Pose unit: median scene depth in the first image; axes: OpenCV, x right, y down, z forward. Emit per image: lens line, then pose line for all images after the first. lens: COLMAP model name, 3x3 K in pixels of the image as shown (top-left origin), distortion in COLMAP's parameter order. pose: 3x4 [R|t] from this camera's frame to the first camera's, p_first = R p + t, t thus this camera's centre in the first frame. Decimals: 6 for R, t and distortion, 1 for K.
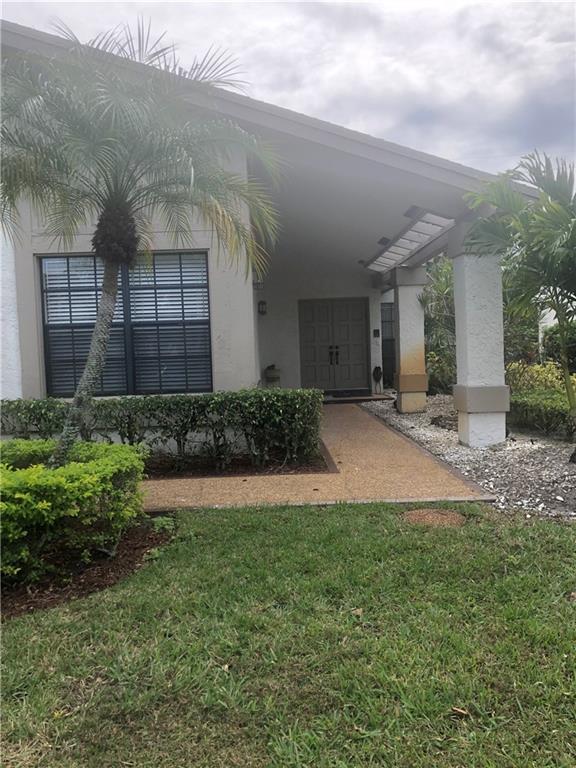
lens RADIAL K [[634.8, 0, 287.8], [0, 634.8, 384.3], [0, 0, 1]] dist [0.027291, -0.015445]
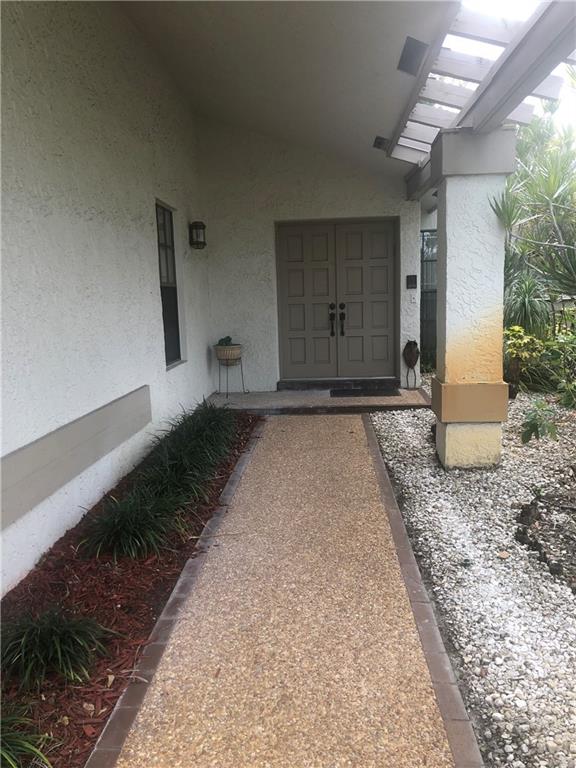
lens RADIAL K [[634.8, 0, 292.2], [0, 634.8, 386.7], [0, 0, 1]] dist [0.027291, -0.015445]
pose [[0.996458, 0.017713, -0.082205, 0.042965], [-0.009480, 0.994994, 0.099486, -0.022429], [0.083555, -0.098355, 0.991637, 0.219359]]
